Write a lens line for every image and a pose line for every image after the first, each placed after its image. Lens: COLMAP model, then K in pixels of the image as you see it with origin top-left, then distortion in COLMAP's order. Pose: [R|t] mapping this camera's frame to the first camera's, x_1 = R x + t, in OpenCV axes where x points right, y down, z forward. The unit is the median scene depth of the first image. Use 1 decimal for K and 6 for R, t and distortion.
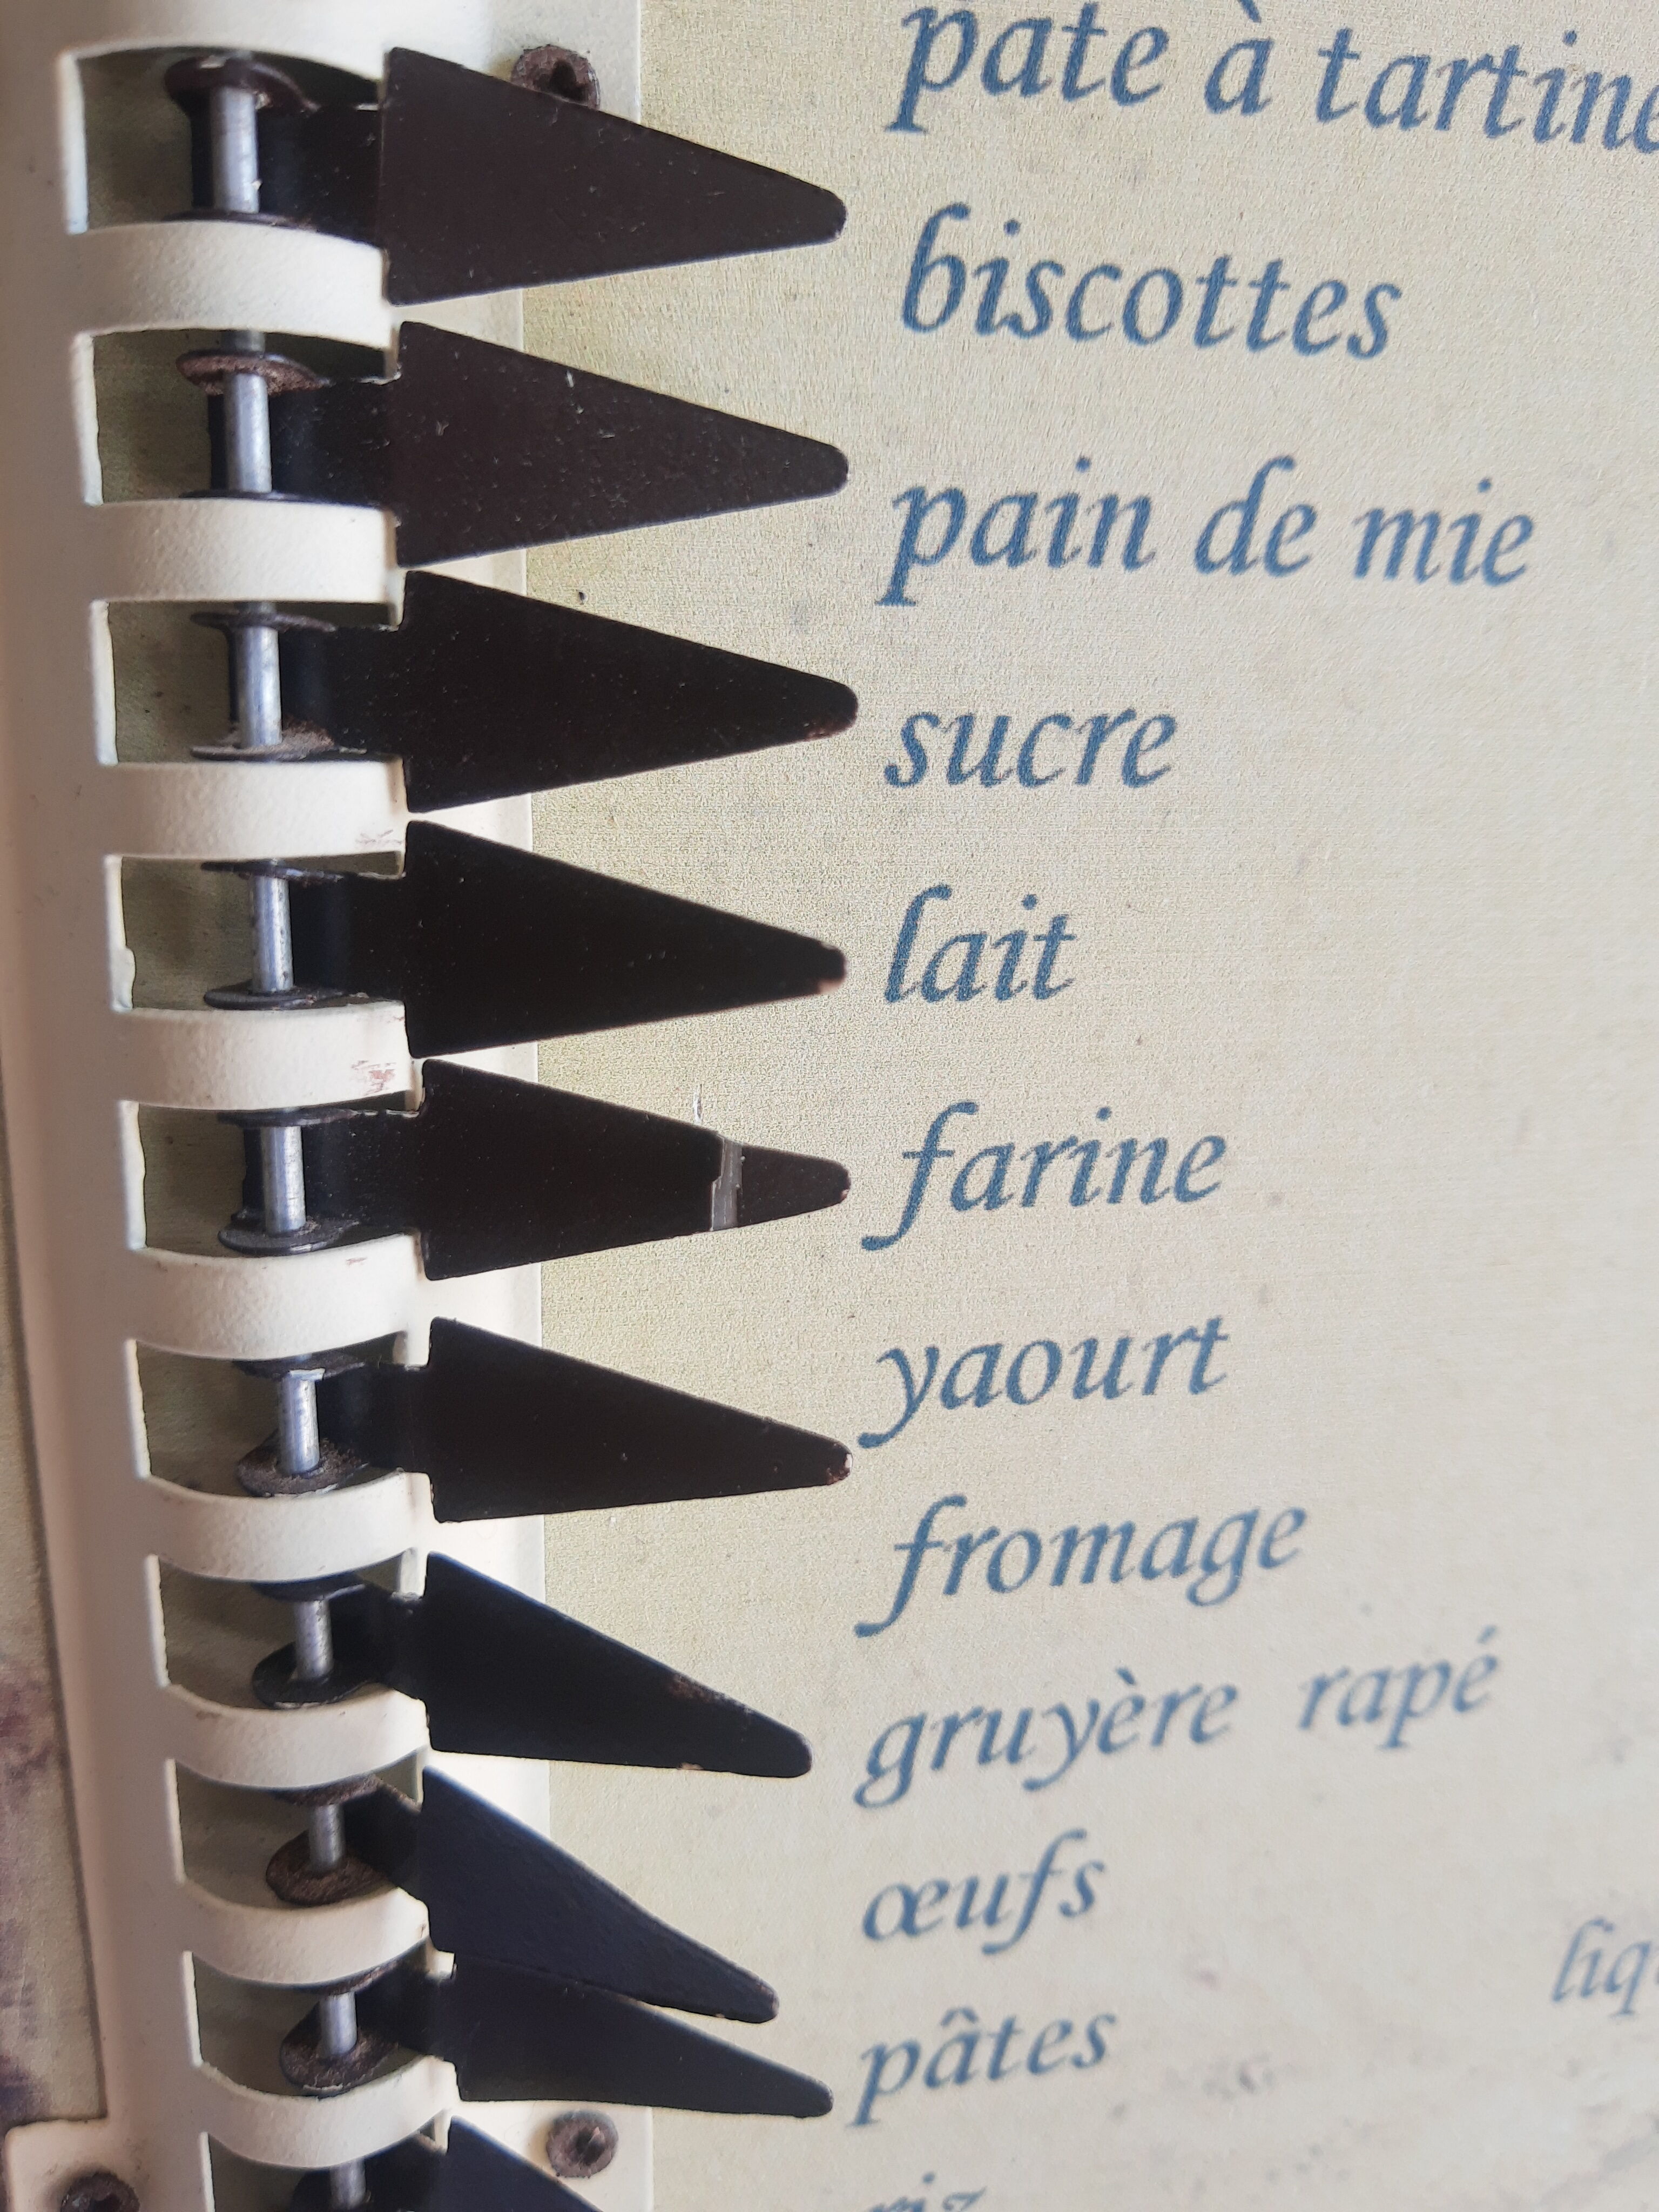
lens RADIAL K [[1930.2, 0, 900.0], [0, 1930.2, 1154.7], [0, 0, 1]] dist [-0.116883, 0.085457]
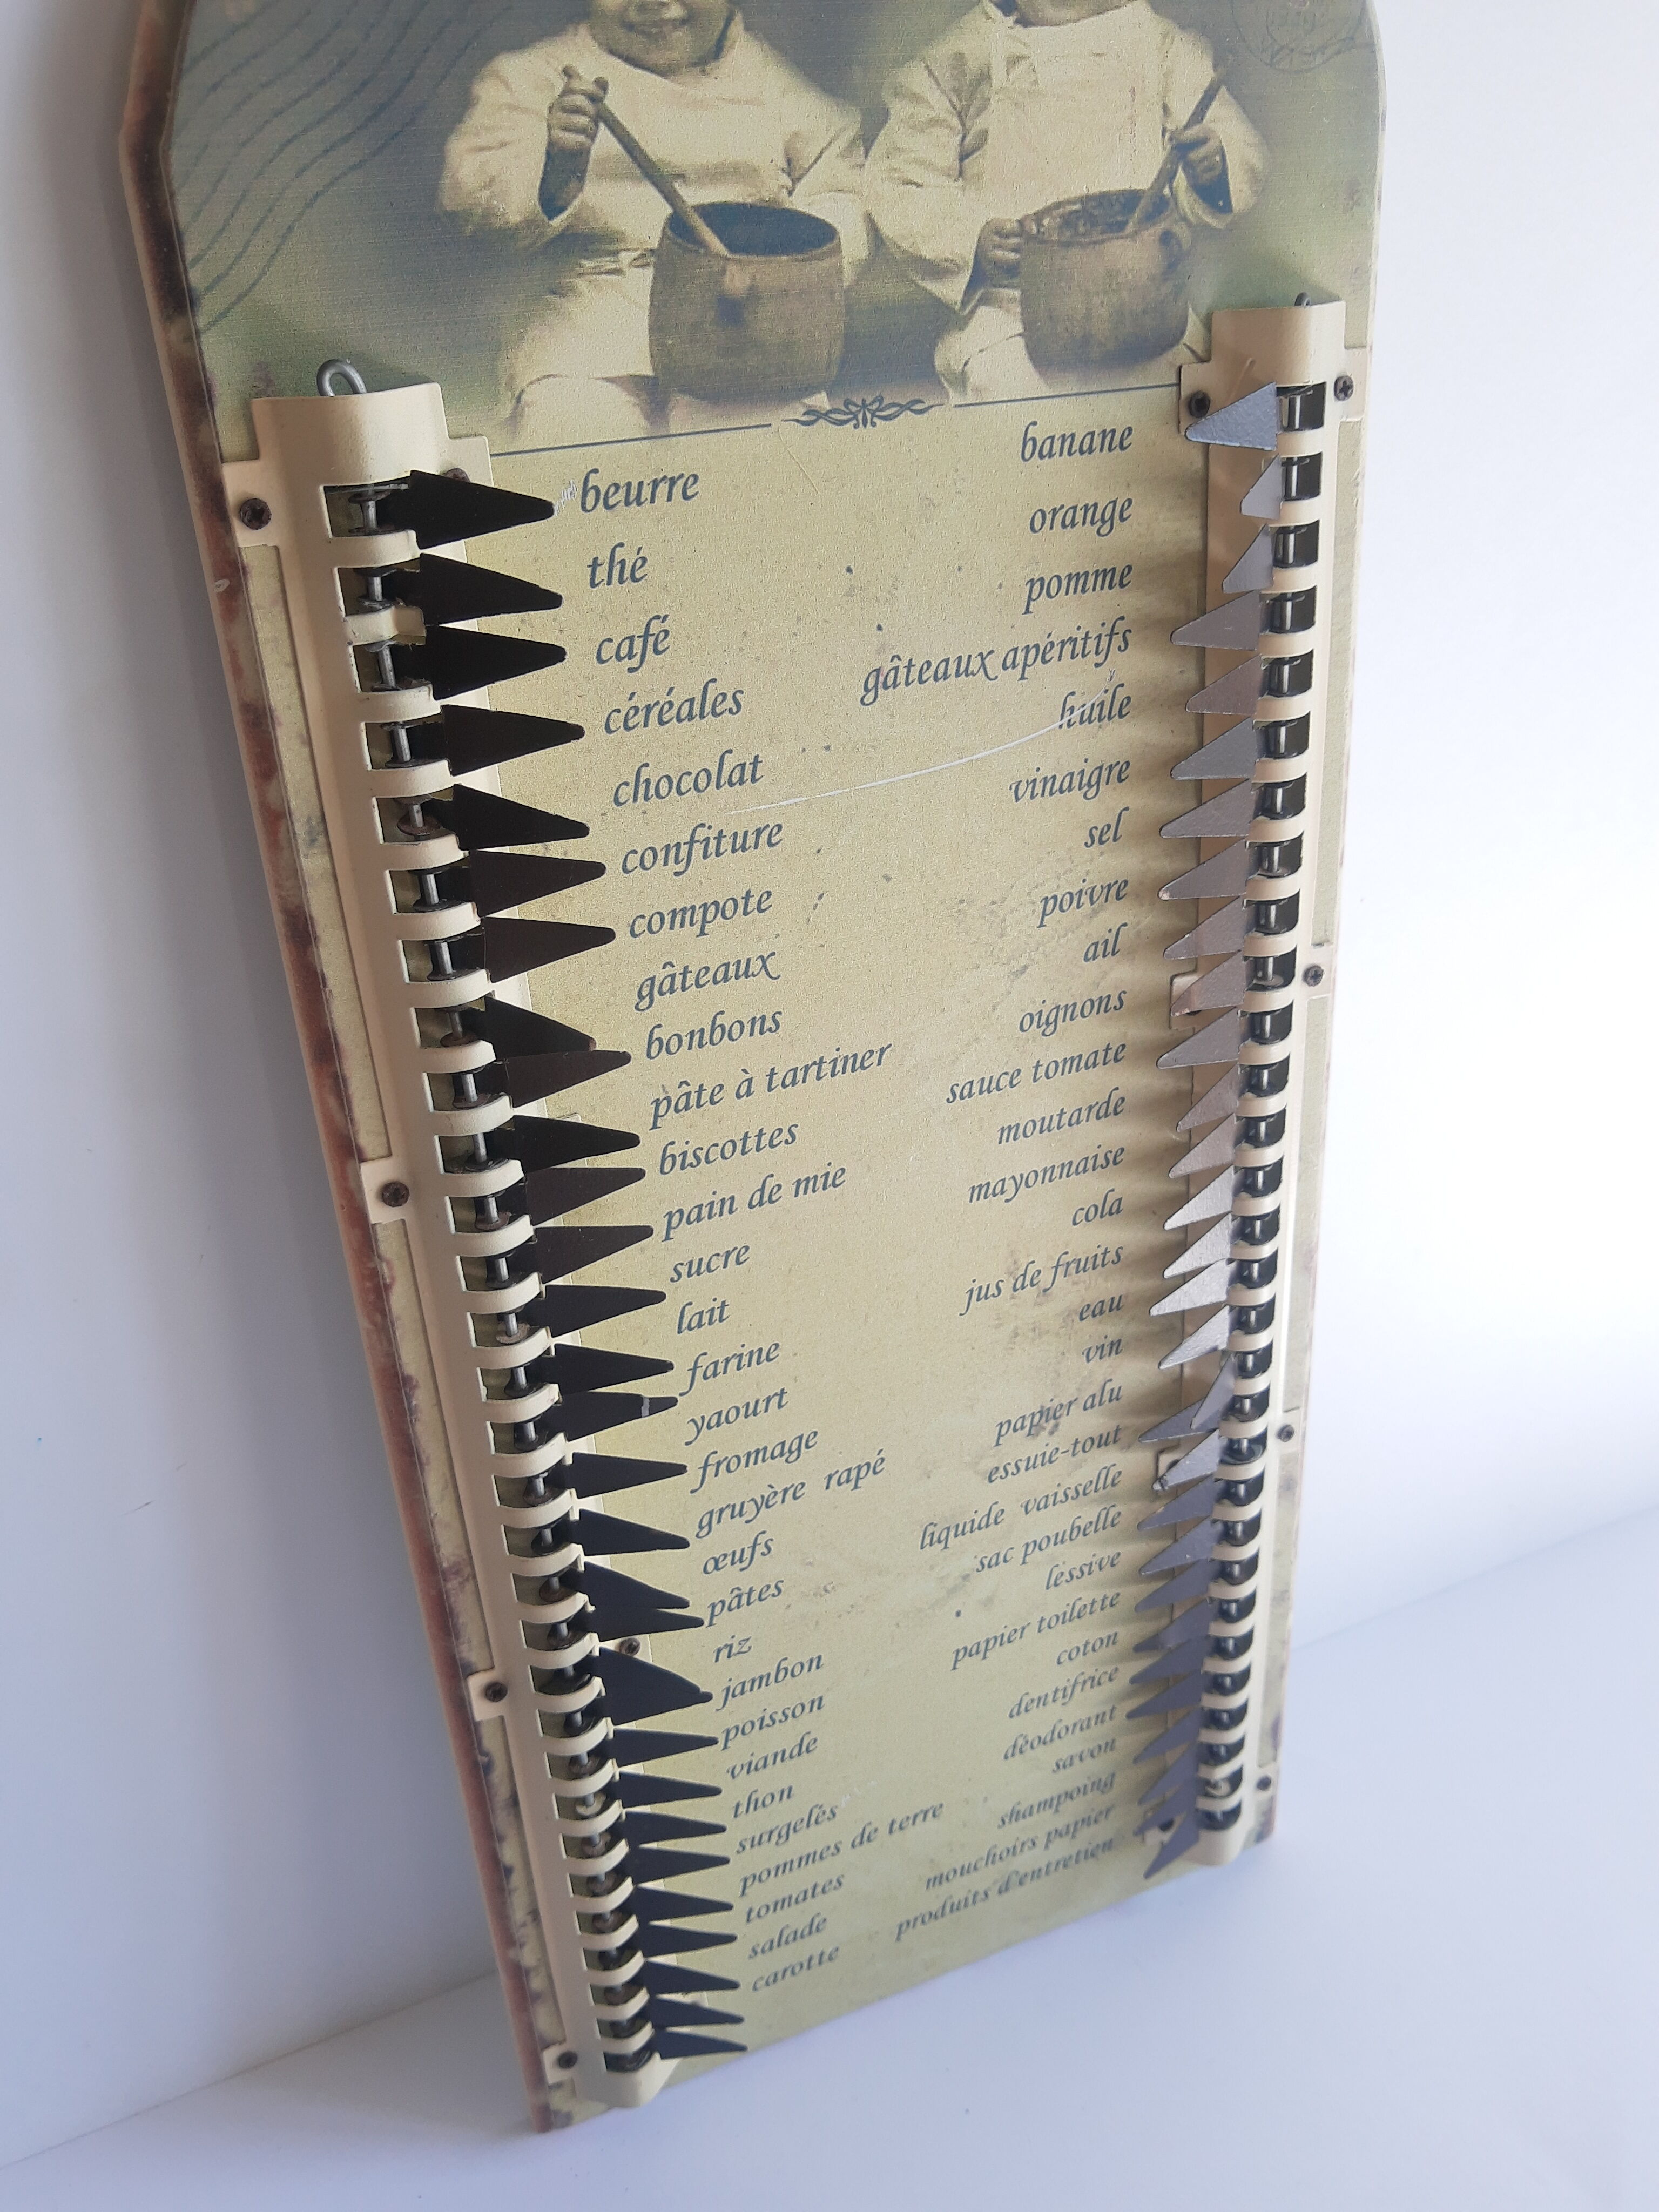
lens RADIAL K [[1685.8, 0, 829.5], [0, 1685.8, 1106.0], [0, 0, 1]] dist [-0.056651, 0.085188]
pose [[0.979387, -0.149246, 0.136114, -0.091707], [0.118462, 0.970190, 0.211418, -1.096752], [-0.163610, -0.190936, 0.967872, -1.936699]]
